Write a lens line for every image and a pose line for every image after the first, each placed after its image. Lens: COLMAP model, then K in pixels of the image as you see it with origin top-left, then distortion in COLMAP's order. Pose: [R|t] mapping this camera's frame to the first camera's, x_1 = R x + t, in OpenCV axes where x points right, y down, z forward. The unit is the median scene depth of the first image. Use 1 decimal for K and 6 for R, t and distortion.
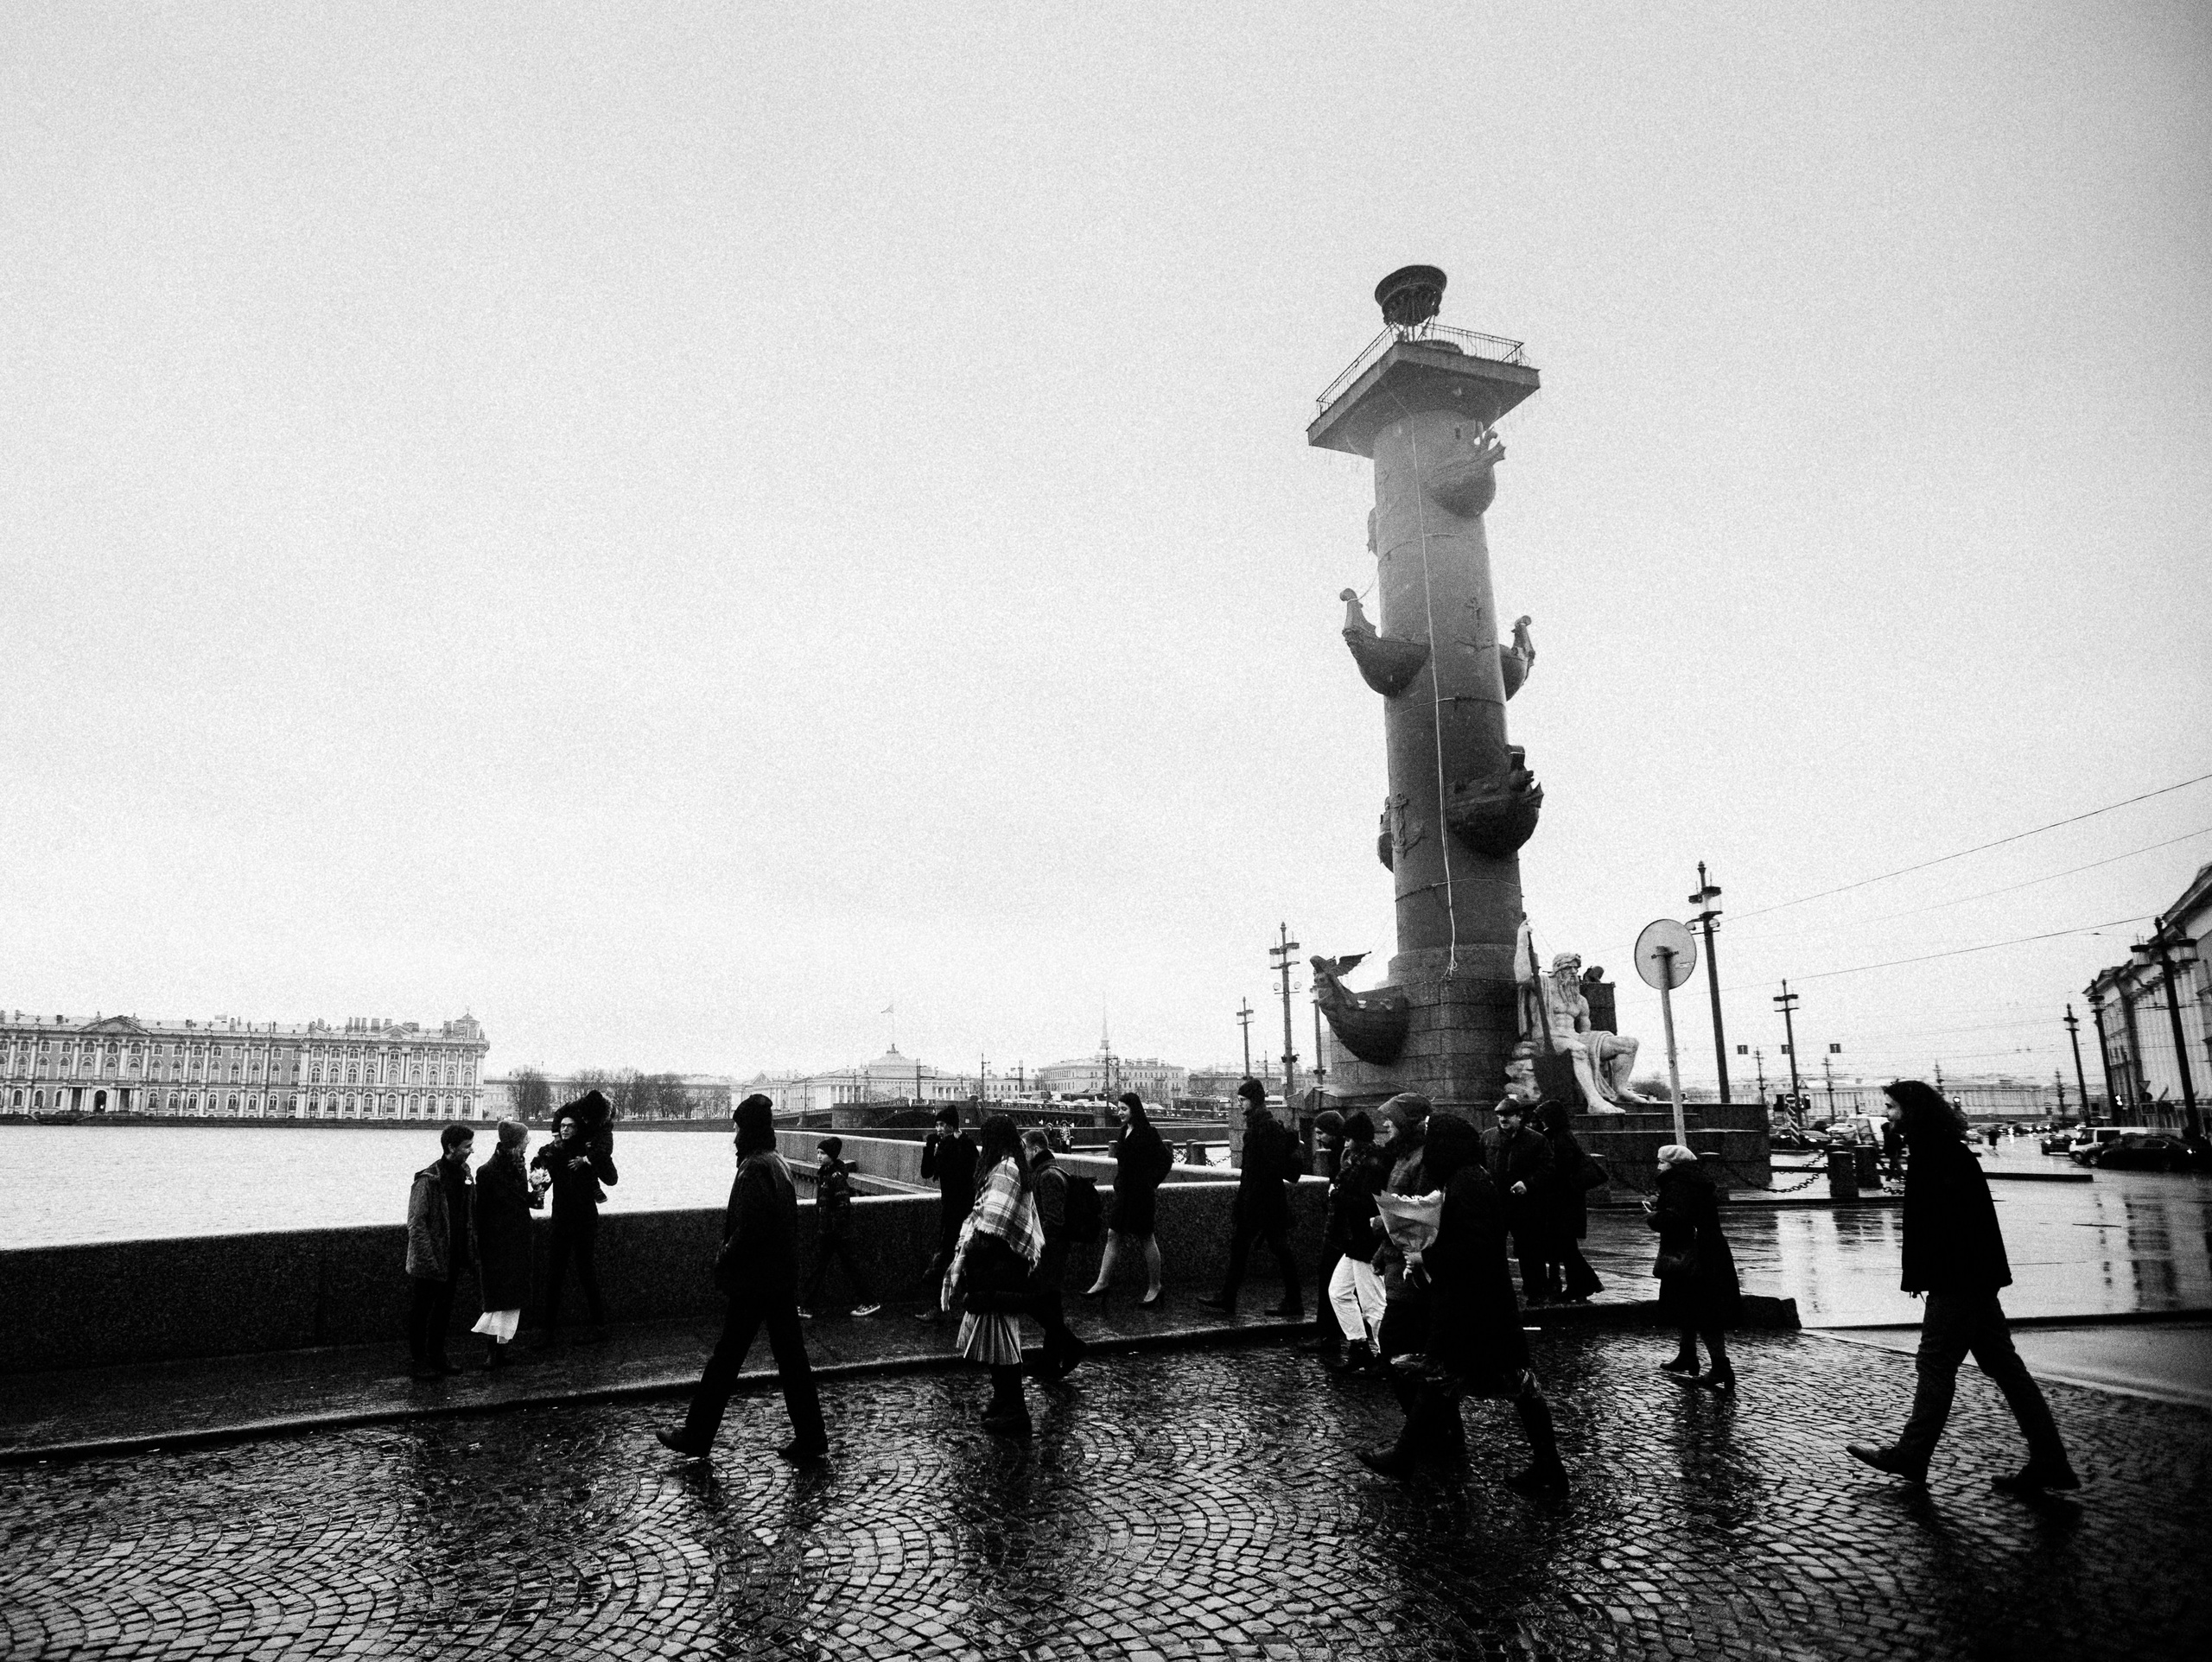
lens RADIAL K [[1003.5, 0, 1104.9], [0, 1003.5, 925.4], [0, 0, 1]] dist [-0.016857, 0.000417]
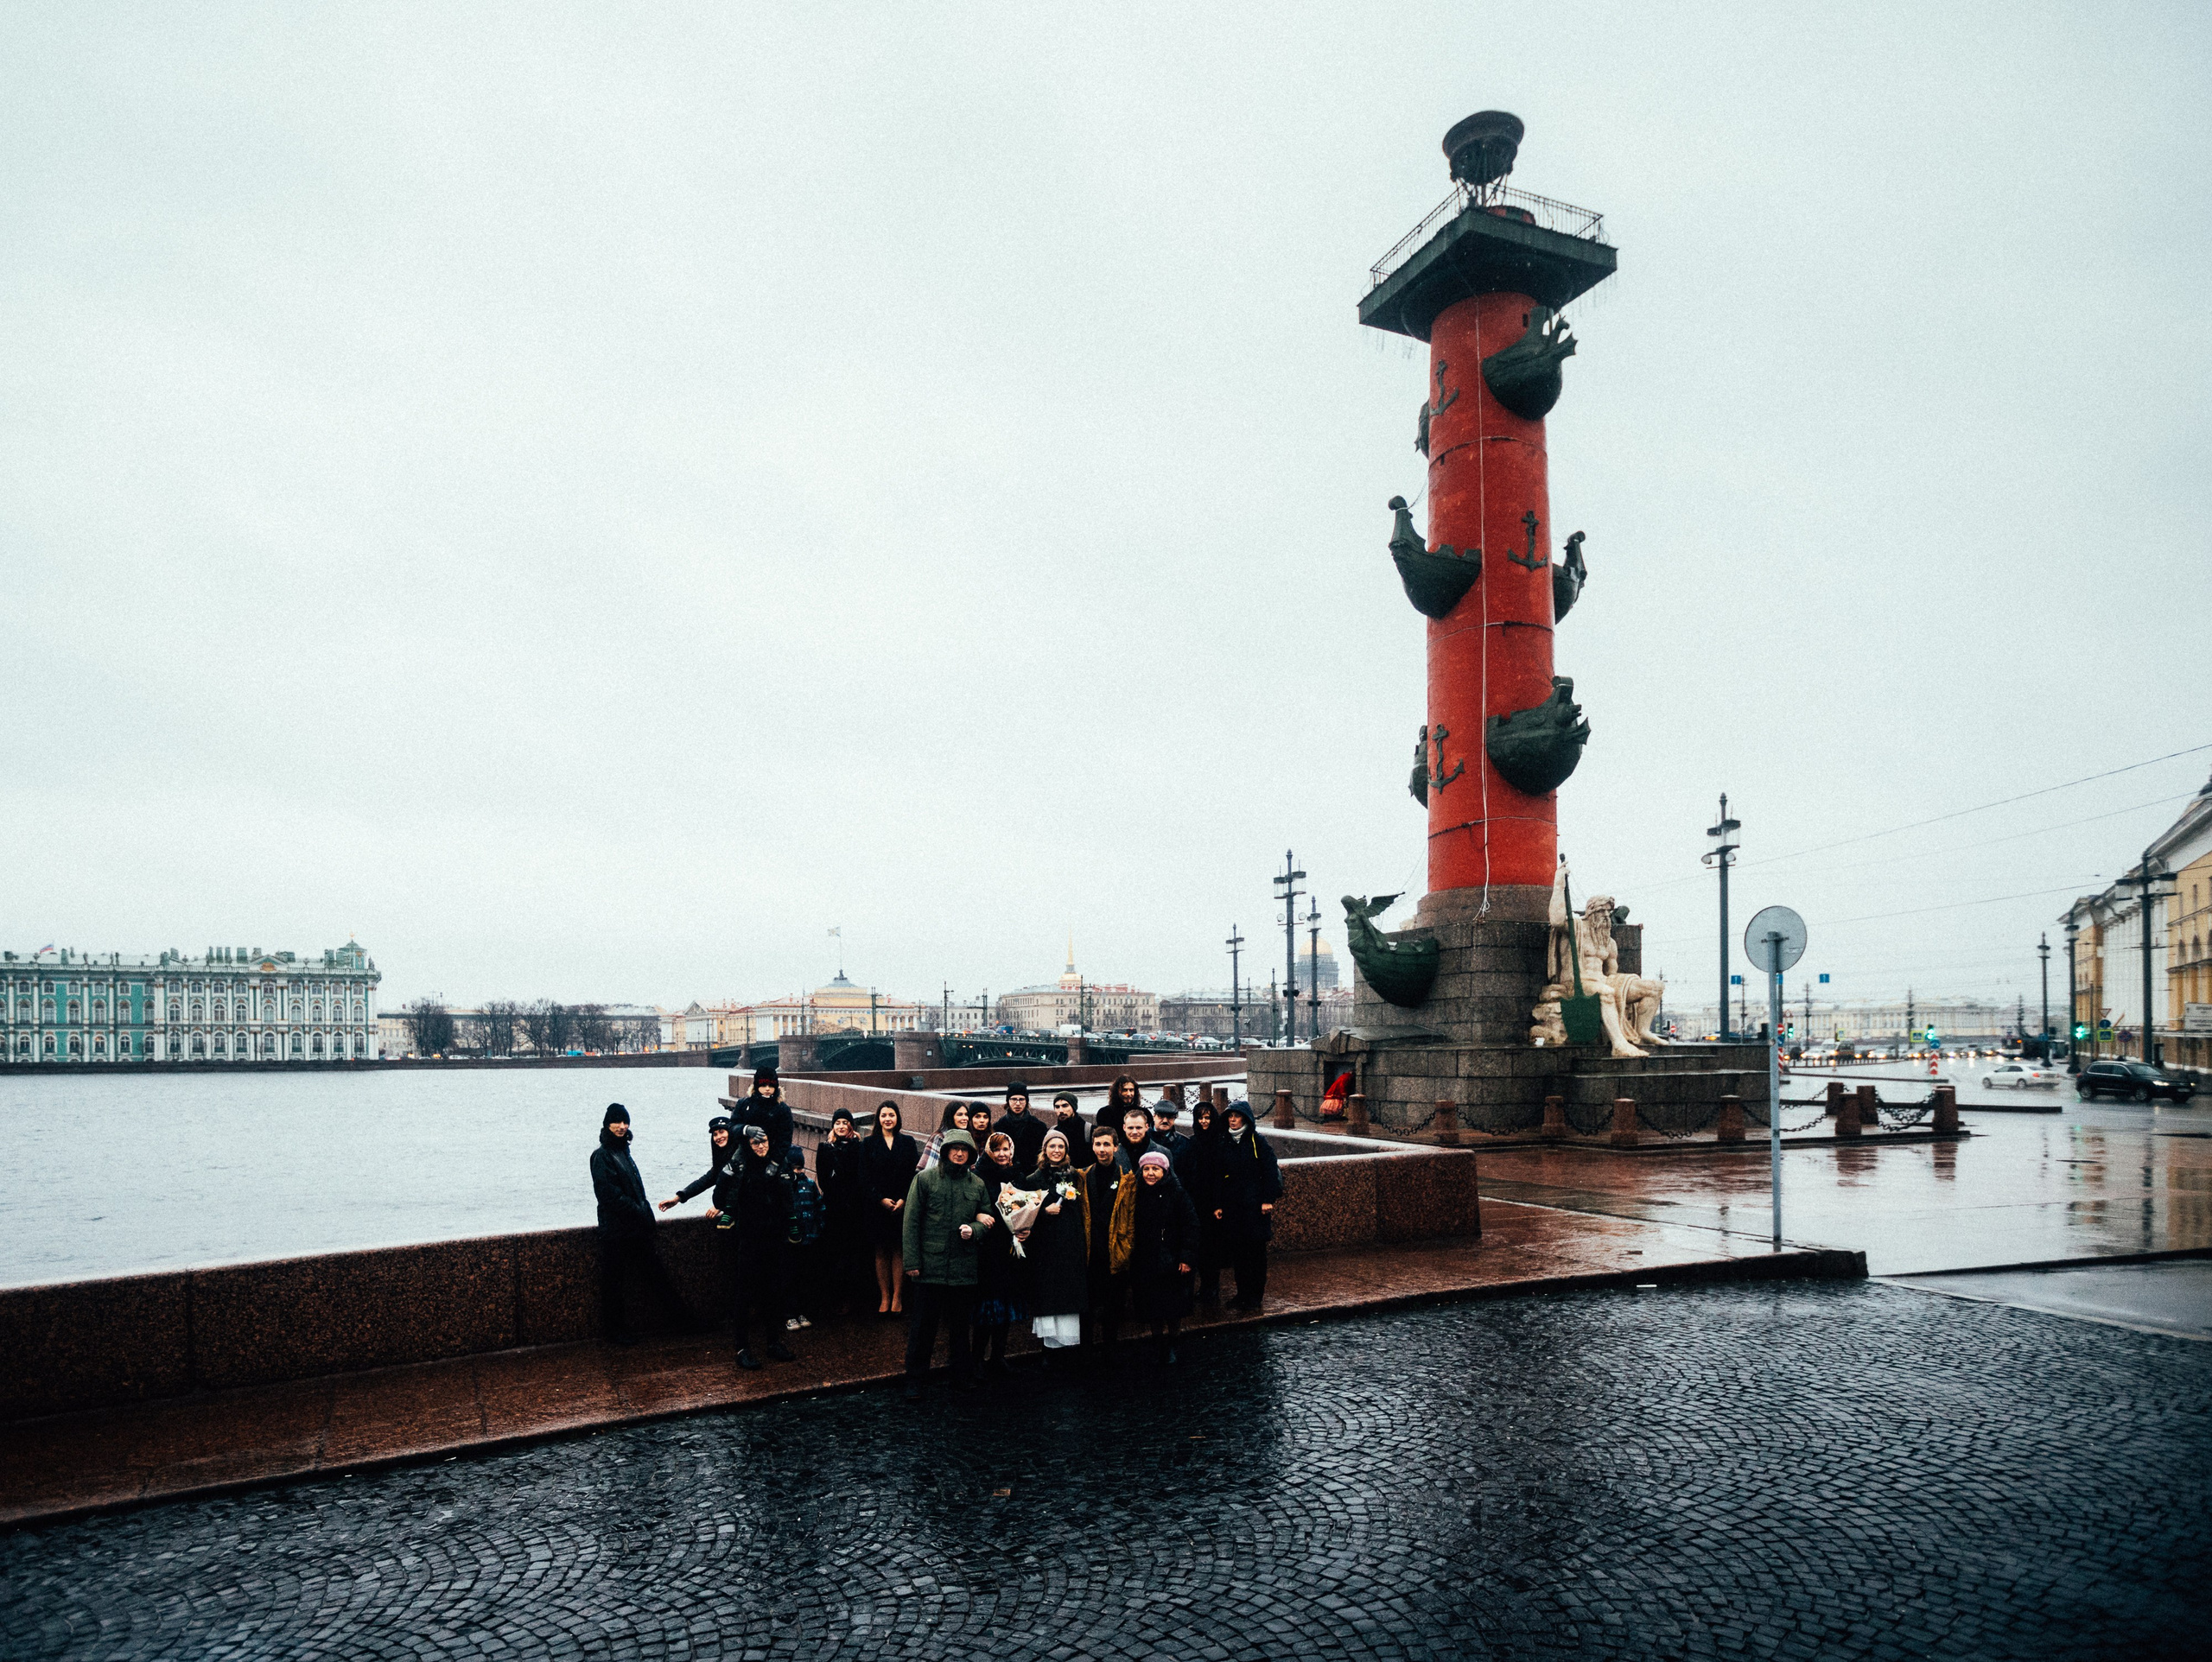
lens RADIAL K [[1175.4, 0, 985.8], [0, 1175.4, 948.6], [0, 0, 1]] dist [-0.030633, 0.010265]
pose [[0.996634, -0.006686, 0.081705, -0.224187], [-0.005651, 0.988696, 0.149830, -0.085340], [-0.081784, -0.149788, 0.985330, -0.081378]]
